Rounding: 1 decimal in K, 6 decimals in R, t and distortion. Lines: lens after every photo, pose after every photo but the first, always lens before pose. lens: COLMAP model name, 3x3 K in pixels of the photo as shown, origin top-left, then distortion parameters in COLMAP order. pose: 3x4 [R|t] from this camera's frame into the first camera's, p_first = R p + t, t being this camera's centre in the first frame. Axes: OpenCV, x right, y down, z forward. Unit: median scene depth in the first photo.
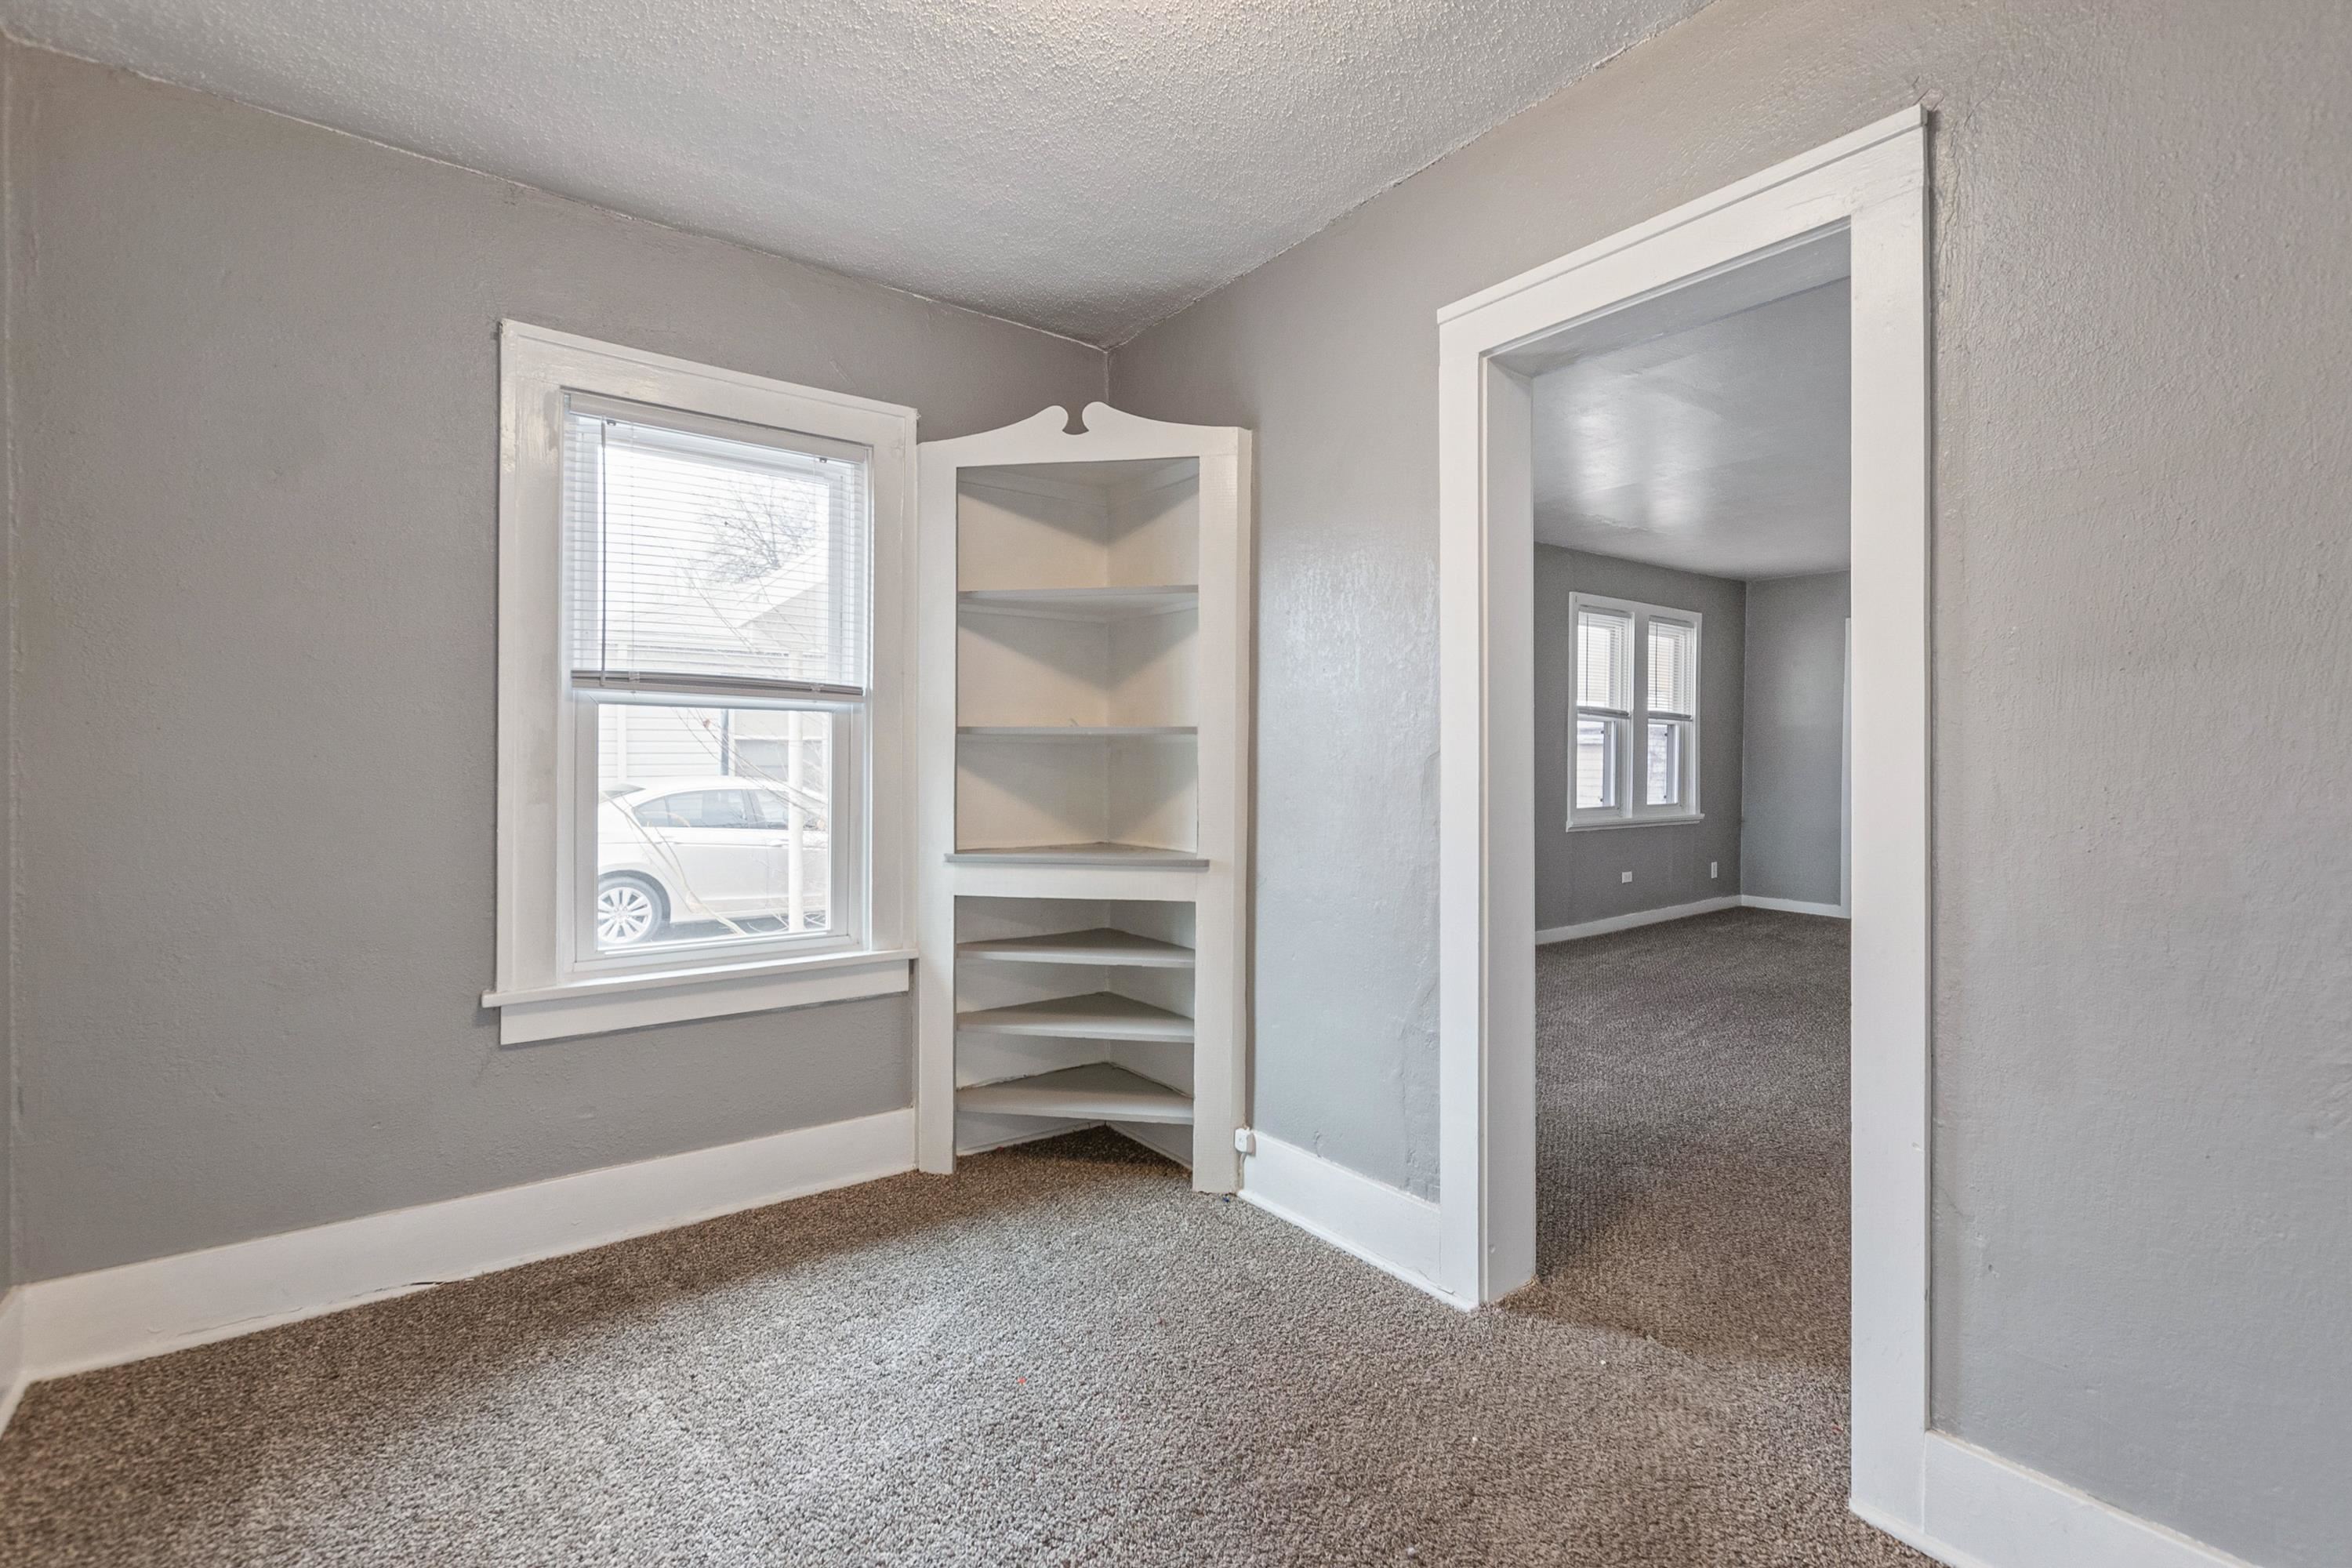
lens RADIAL K [[1045.9, 0, 1173.9], [0, 1045.9, 765.2], [0, 0, 1]] dist [0.000968, 0.000045]
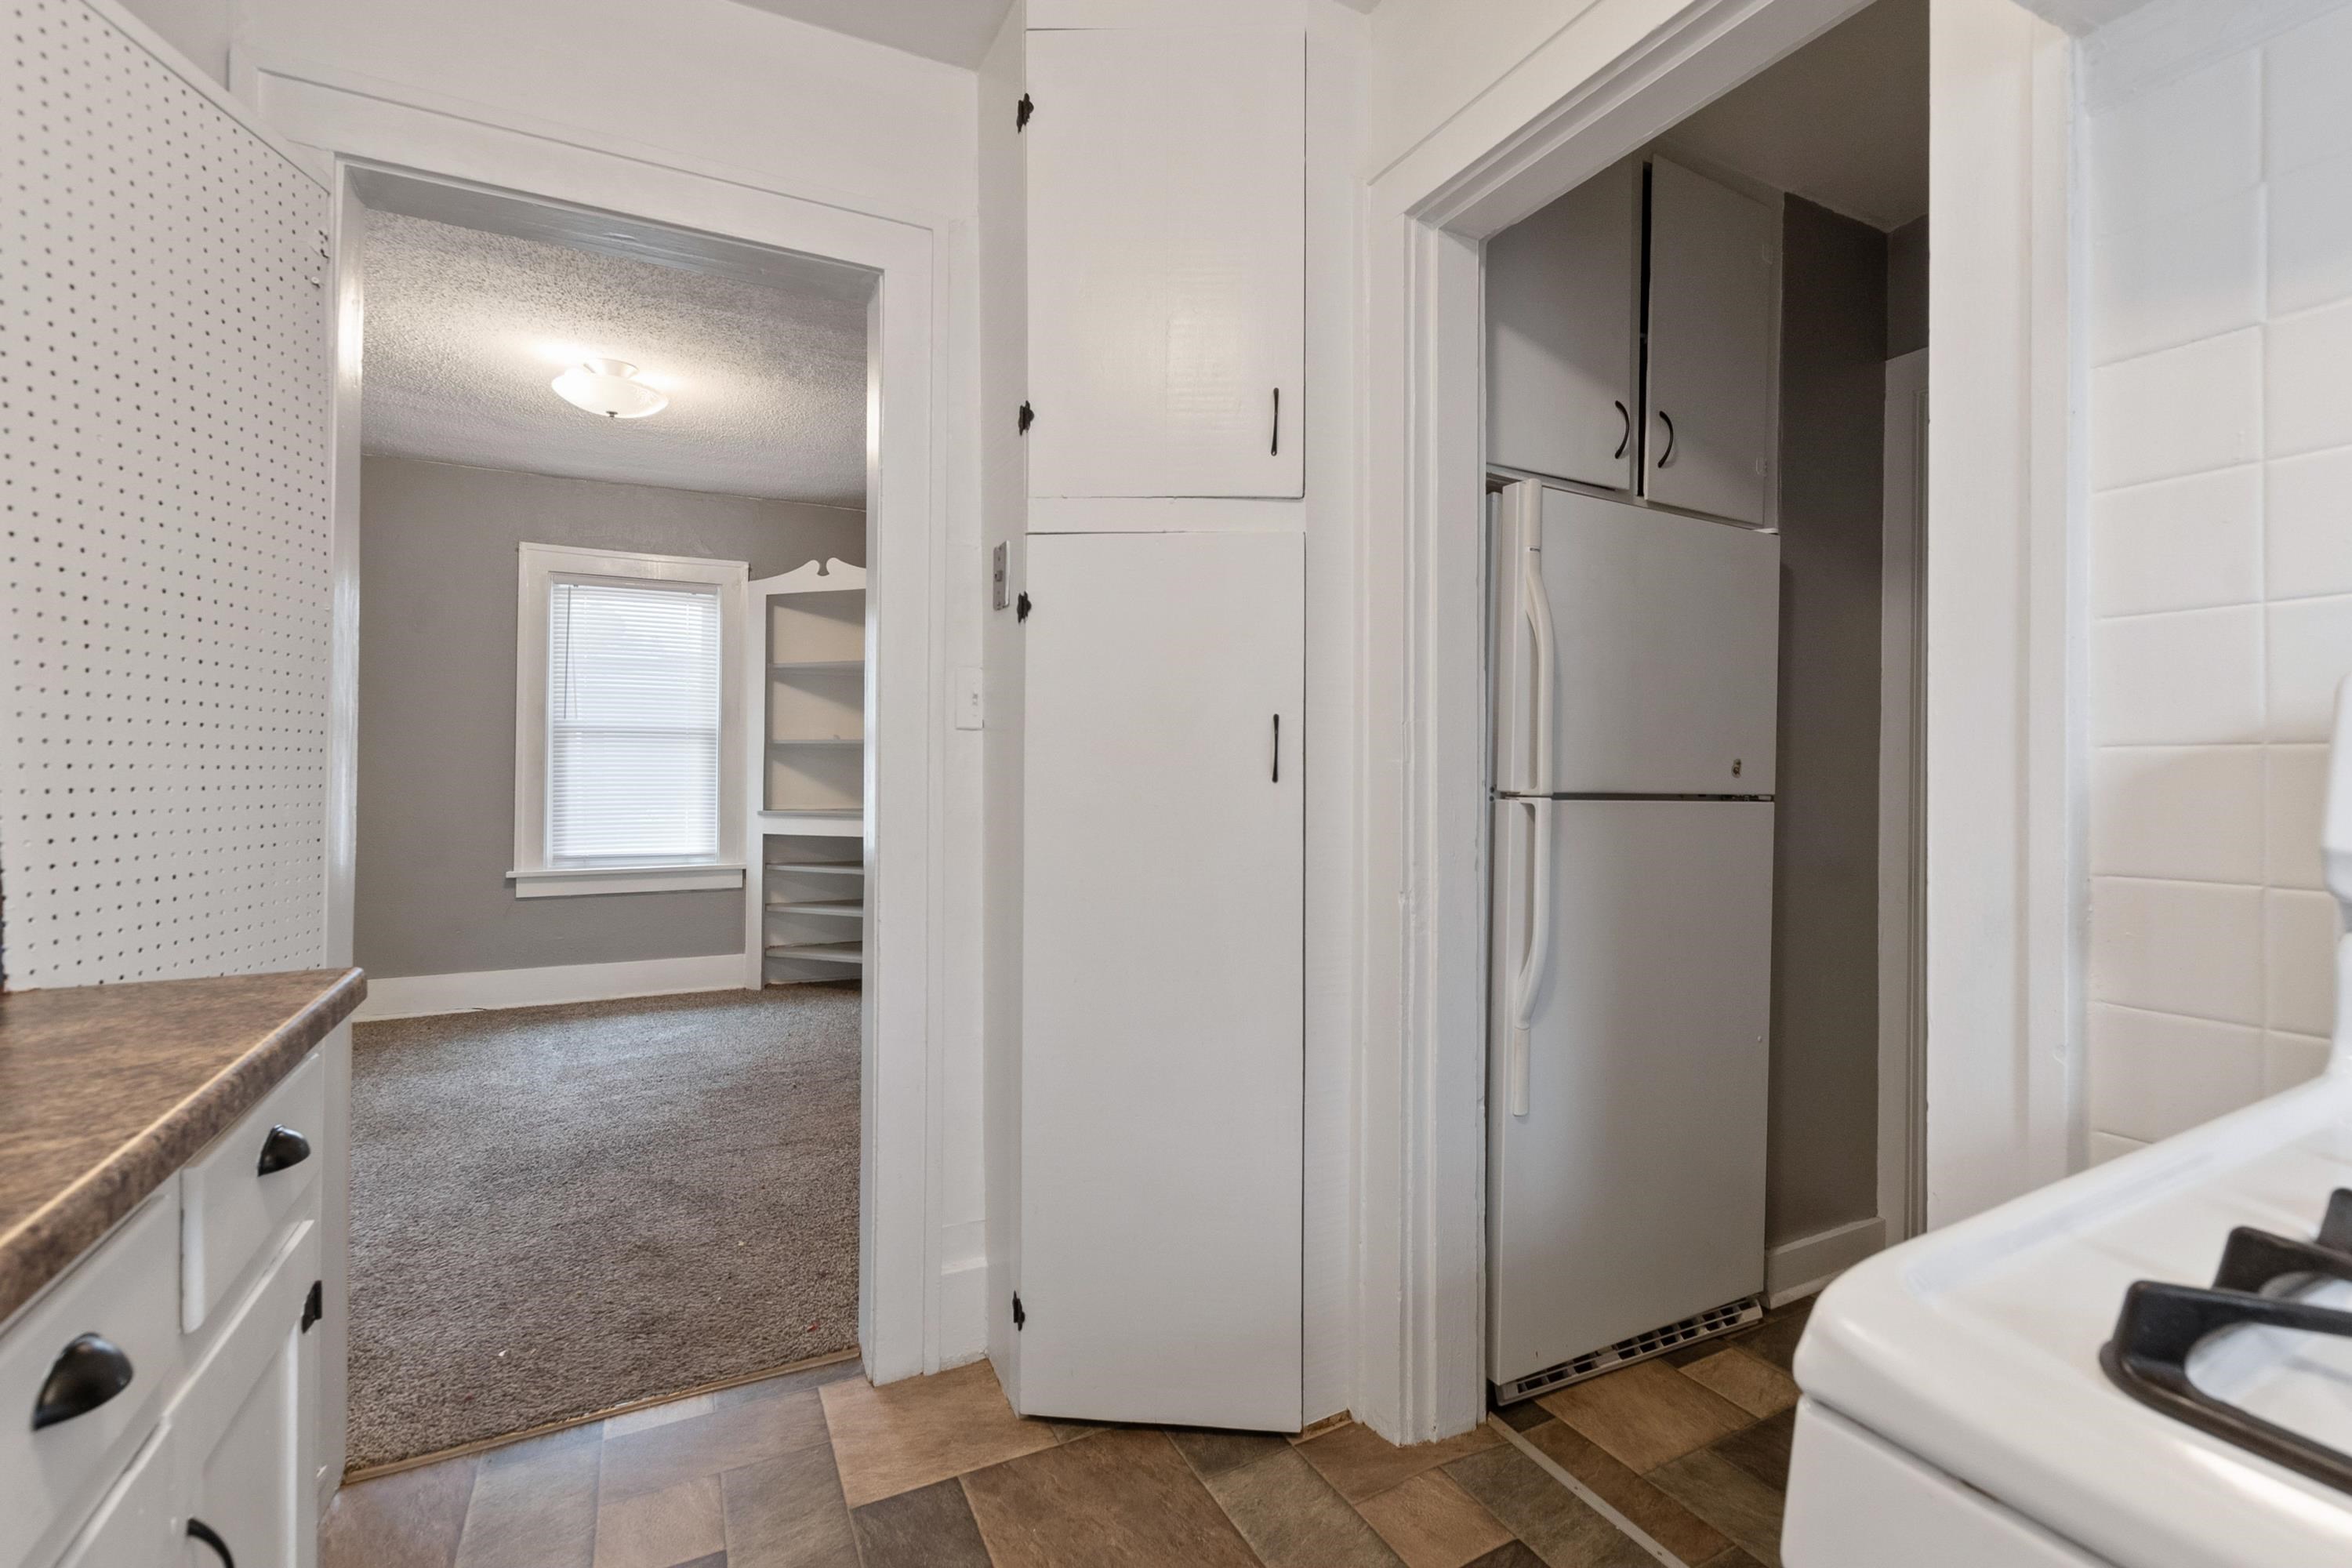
lens RADIAL K [[1045.9, 0, 1181.8], [0, 1045.9, 746.5], [0, 0, 1]] dist [0.000968, 0.000045]
pose [[0.983300, 0.004431, -0.181939, 0.823448], [-0.007464, 0.999844, -0.015992, -0.000802], [0.181840, 0.017083, 0.983180, -0.631320]]
